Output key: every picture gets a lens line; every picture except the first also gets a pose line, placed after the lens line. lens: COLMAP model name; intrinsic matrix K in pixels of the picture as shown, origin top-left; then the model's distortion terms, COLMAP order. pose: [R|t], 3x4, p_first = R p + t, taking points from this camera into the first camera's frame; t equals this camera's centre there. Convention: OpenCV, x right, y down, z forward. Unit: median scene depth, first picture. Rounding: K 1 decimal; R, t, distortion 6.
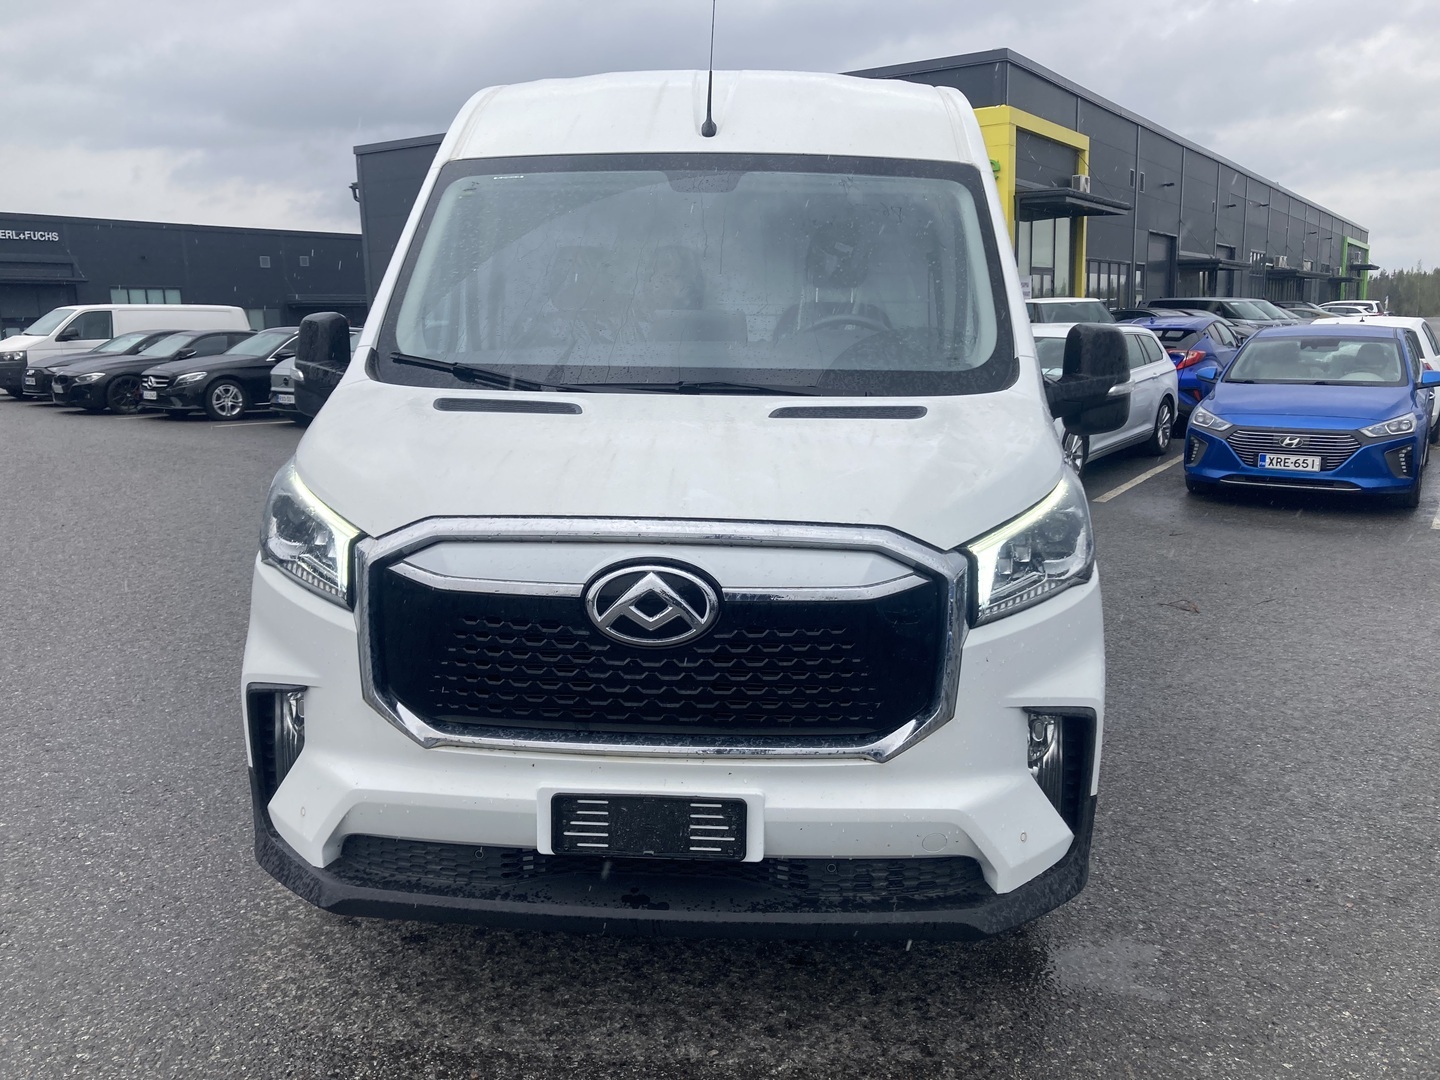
lens RADIAL K [[1180.3, 0, 719.1], [0, 1180.3, 540.2], [0, 0, 1]] dist [0.007815, -0.014141]
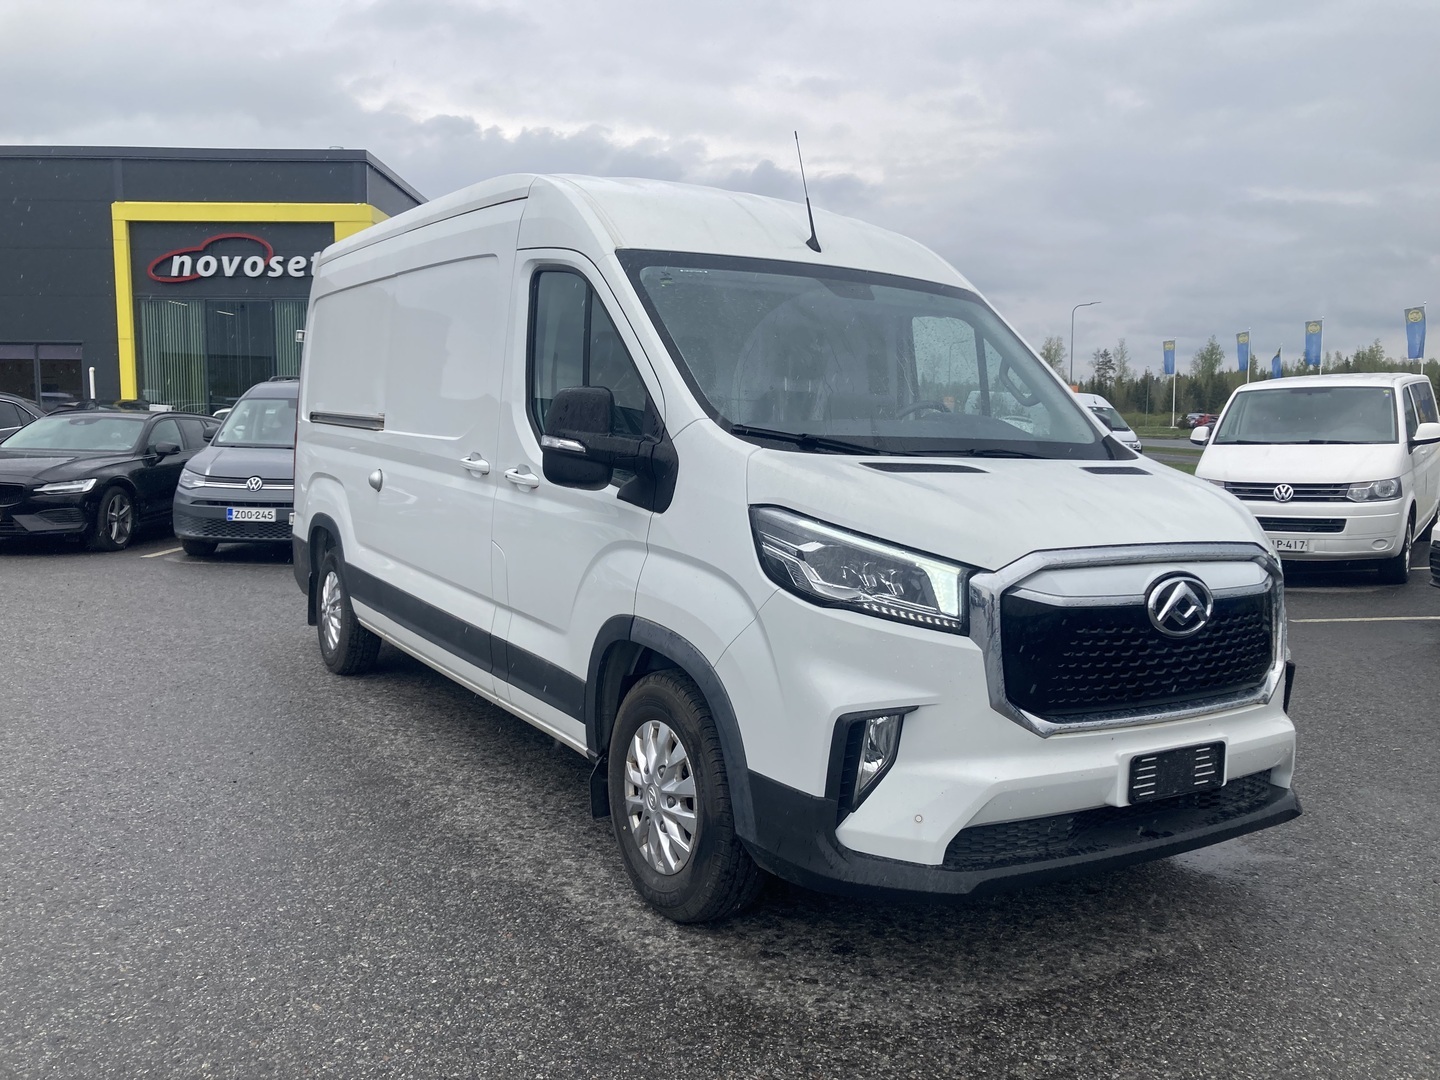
lens RADIAL K [[1180.3, 0, 716.6], [0, 1180.3, 539.0], [0, 0, 1]] dist [0.007815, -0.014141]
pose [[0.821324, -0.037448, 0.569231, -1.227165], [0.082341, 0.995176, -0.053337, 0.006143], [-0.564488, 0.090678, 0.820446, 0.160139]]
